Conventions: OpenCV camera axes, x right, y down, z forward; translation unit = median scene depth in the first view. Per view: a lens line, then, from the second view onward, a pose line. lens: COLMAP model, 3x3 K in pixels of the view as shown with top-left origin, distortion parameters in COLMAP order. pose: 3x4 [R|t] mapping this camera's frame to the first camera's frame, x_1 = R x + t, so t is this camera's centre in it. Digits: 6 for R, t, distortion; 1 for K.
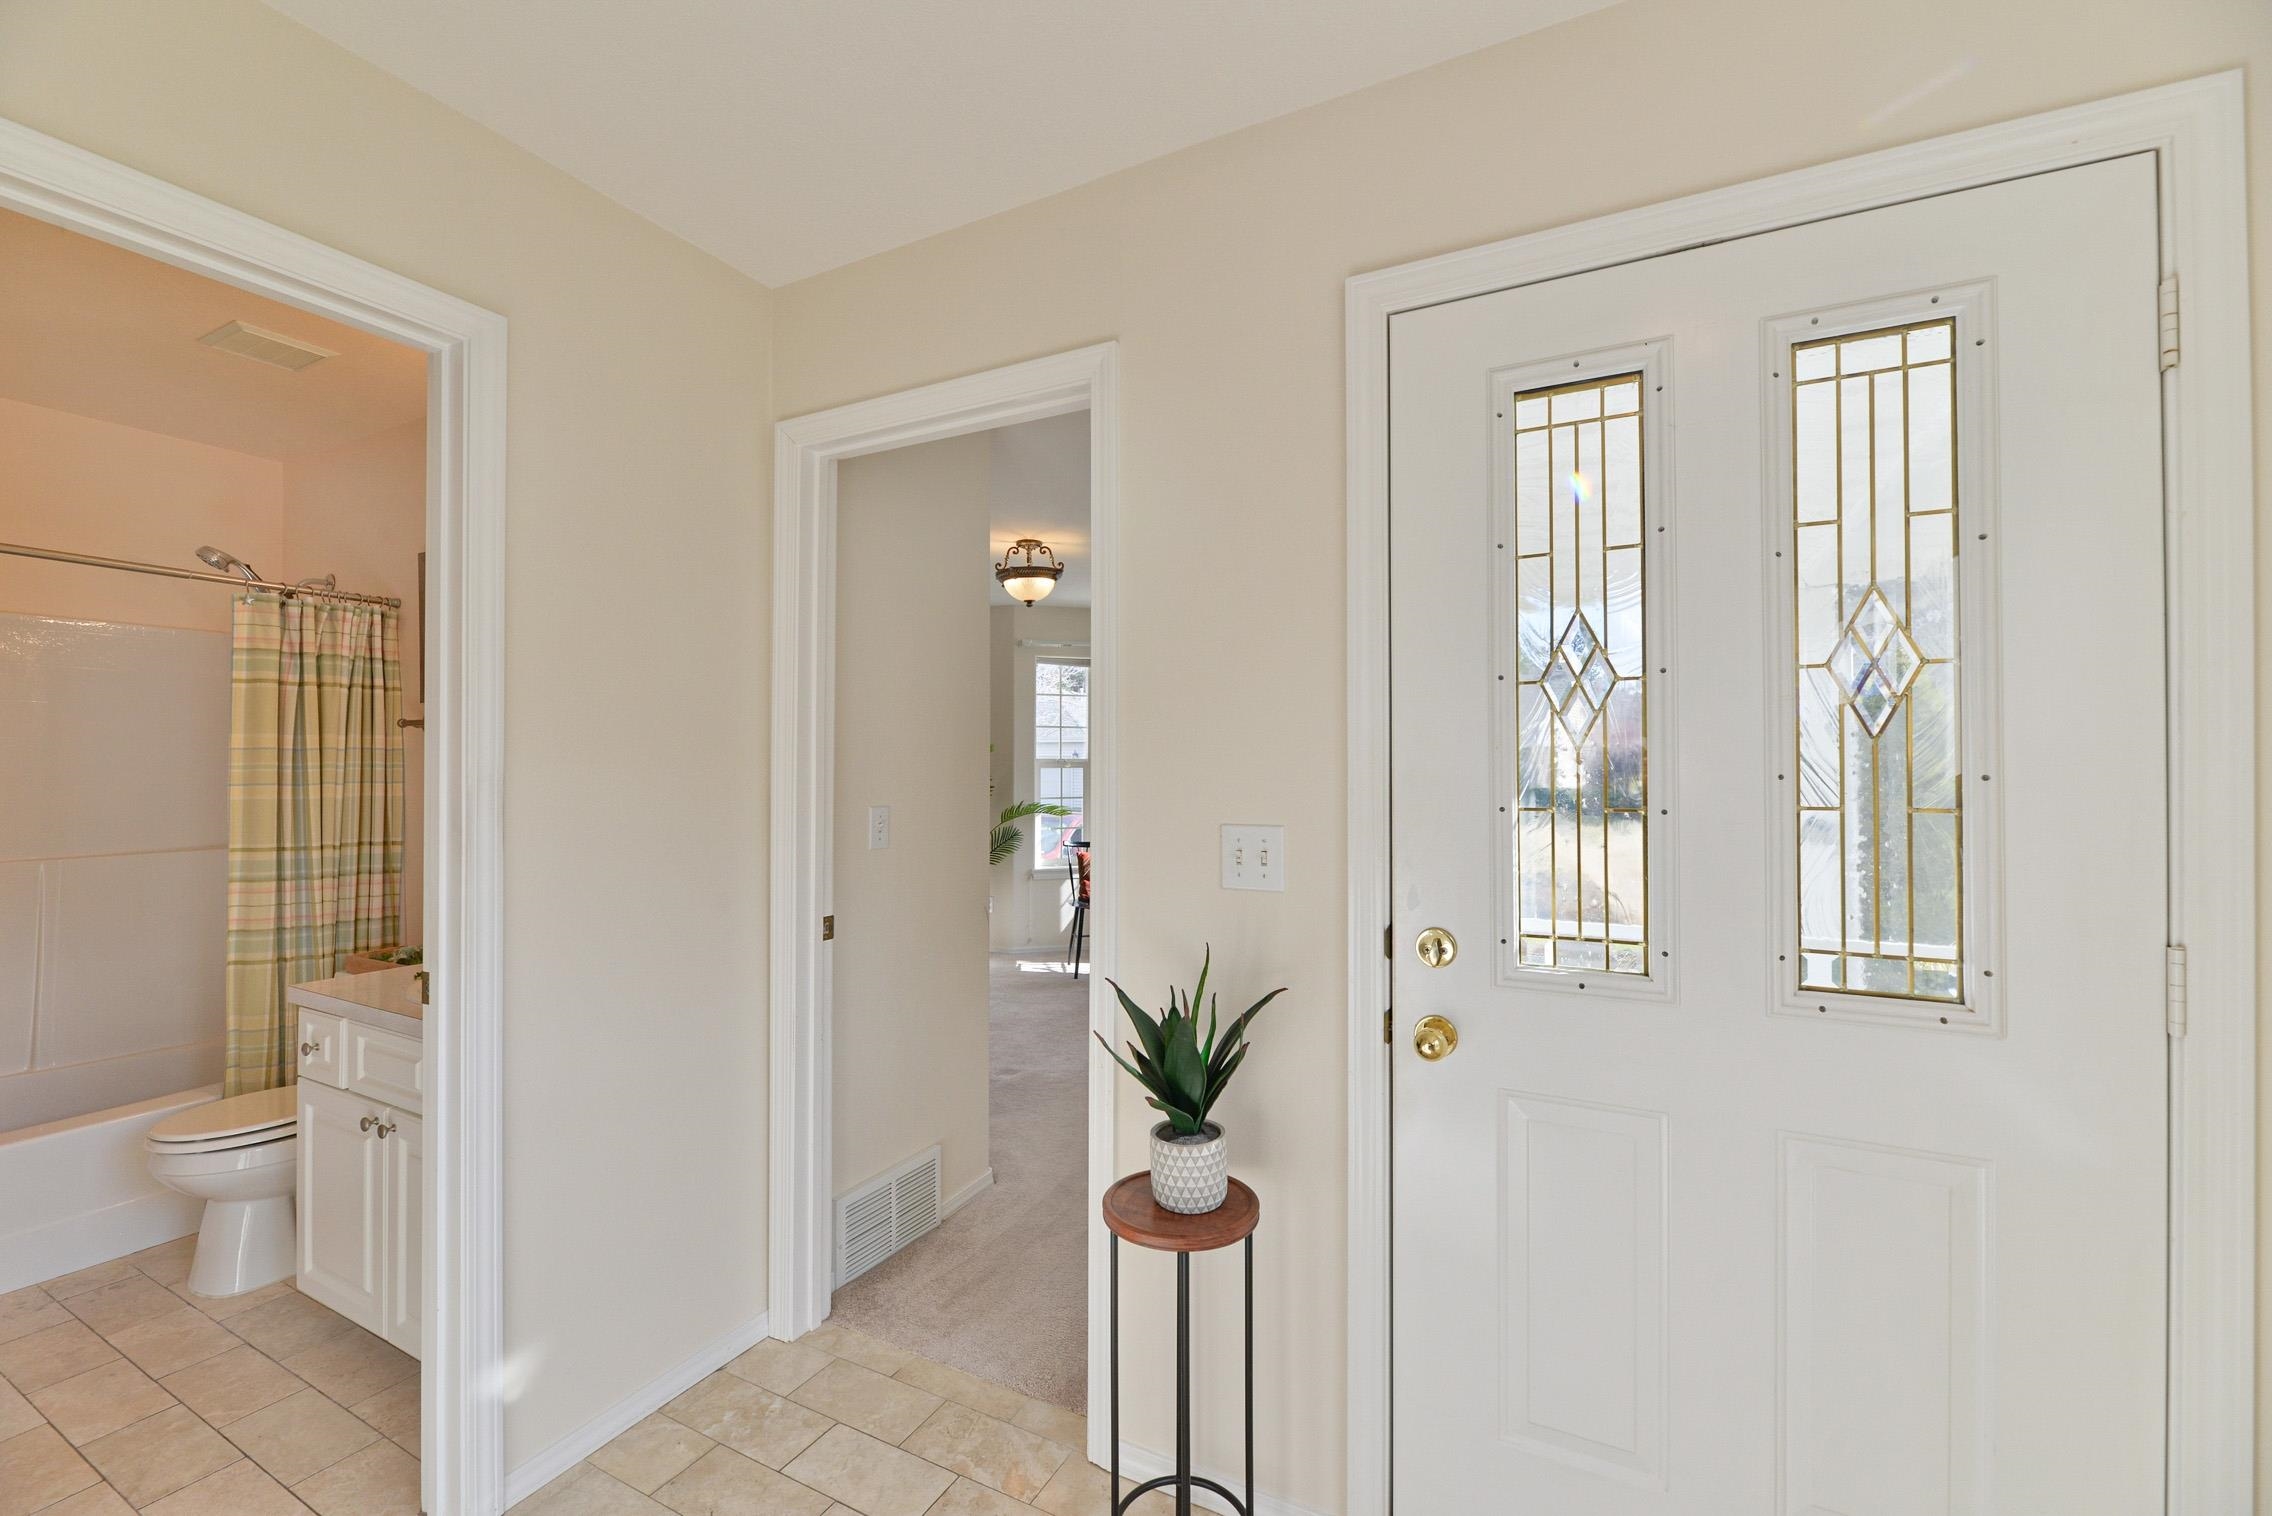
lens RADIAL K [[949.8, 0, 1129.0], [0, 949.8, 756.1], [0, 0, 1]] dist [-0.002284, -0.000420]
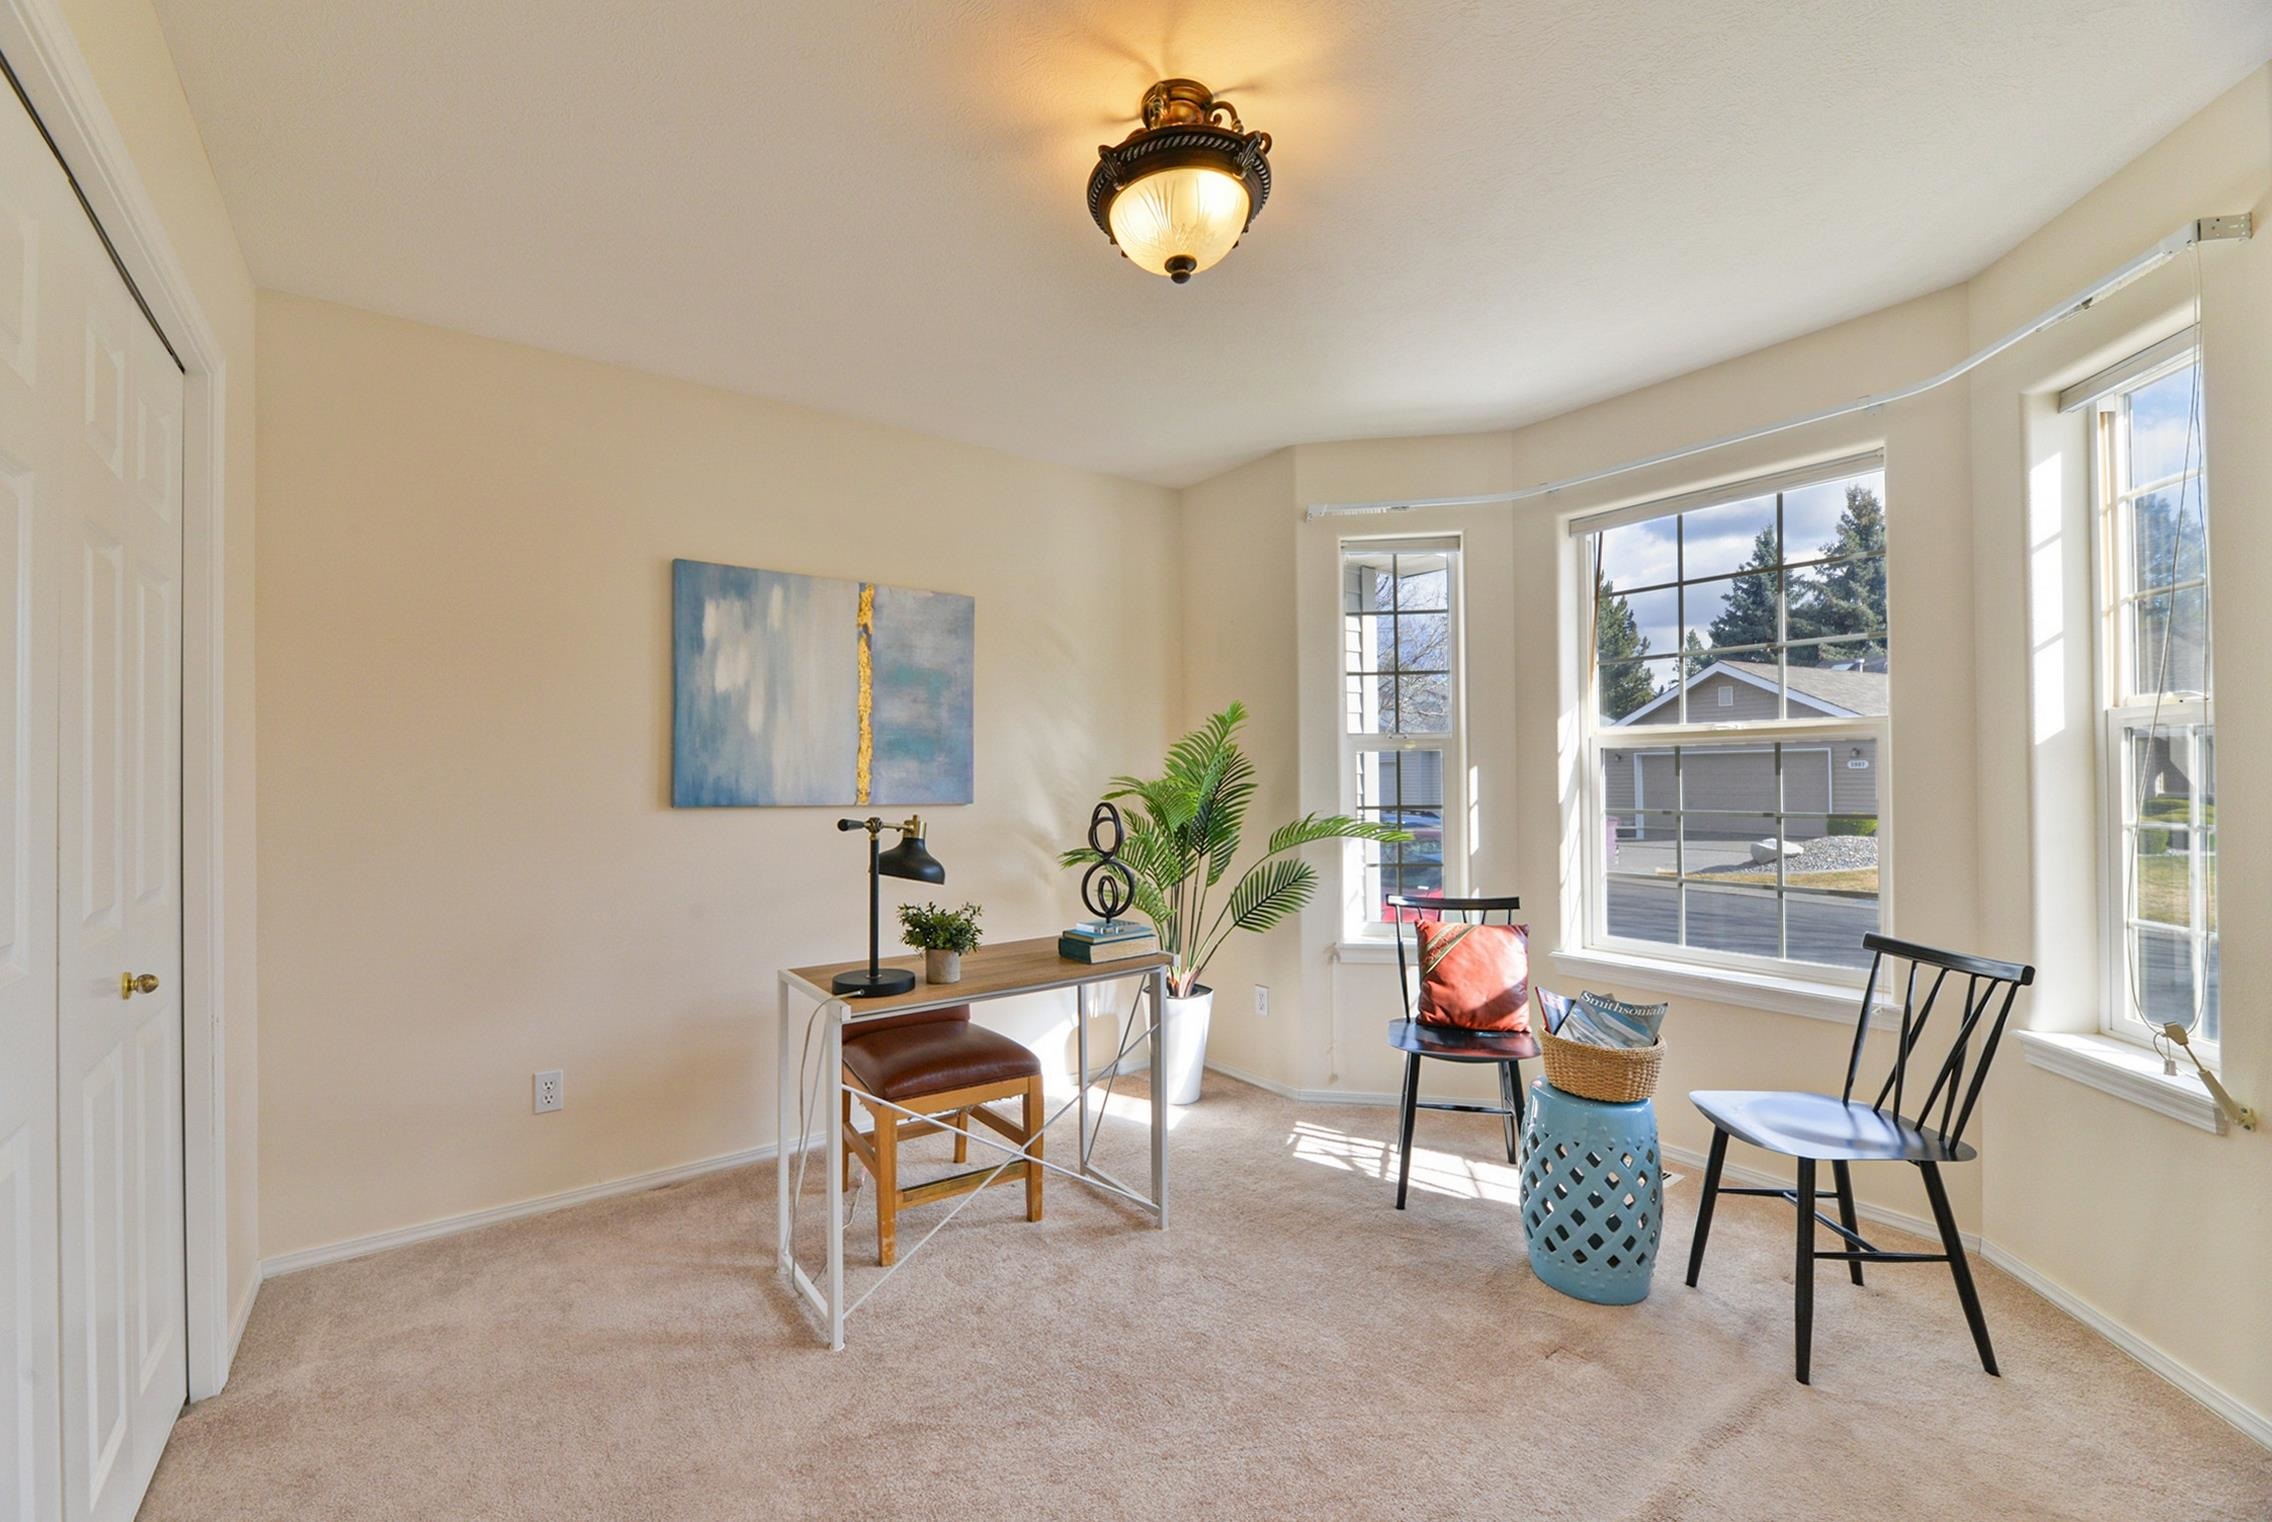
lens RADIAL K [[949.8, 0, 1129.0], [0, 949.8, 759.1], [0, 0, 1]] dist [-0.002284, -0.000420]
pose [[0.906888, -0.009055, -0.421274, 0.037730], [0.010506, 0.999944, 0.001123, 0.032993], [0.421240, -0.005445, 0.906933, 0.991702]]
